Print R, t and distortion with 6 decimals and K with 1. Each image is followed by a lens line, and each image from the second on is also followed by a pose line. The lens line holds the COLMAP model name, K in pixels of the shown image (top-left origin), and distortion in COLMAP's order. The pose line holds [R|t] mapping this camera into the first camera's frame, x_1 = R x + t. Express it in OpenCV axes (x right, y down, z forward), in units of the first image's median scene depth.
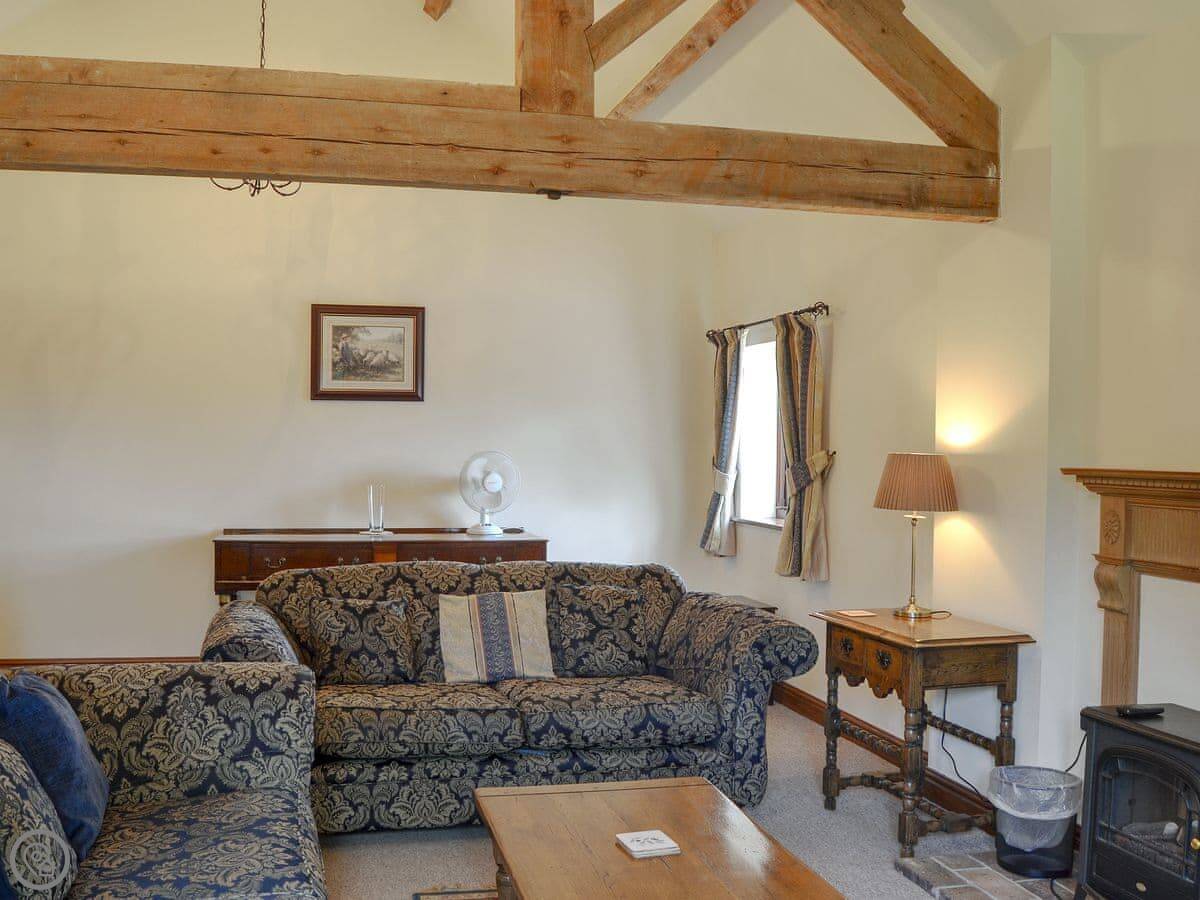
lens RADIAL K [[1084.6, 0, 600.0], [0, 1084.6, 450.0], [0, 0, 1]] dist [-0.096020, 0.032283]
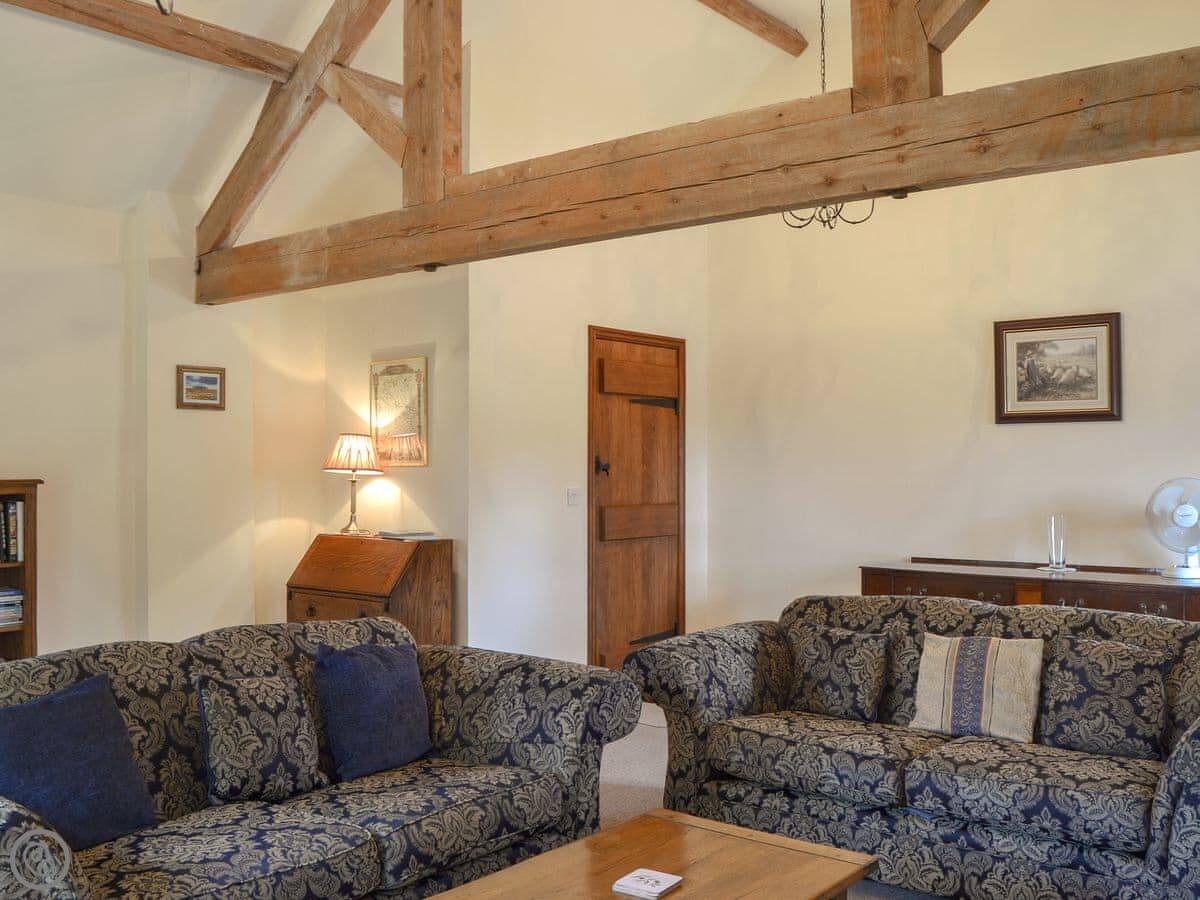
lens RADIAL K [[1144.9, 0, 600.0], [0, 1144.9, 450.0], [0, 0, 1]] dist [-0.087278, 0.022441]
pose [[0.625077, -0.022444, -0.780240, 0.506490], [0.002767, 0.999644, -0.026539, 0.002576], [0.780558, 0.014430, 0.624916, 0.201030]]
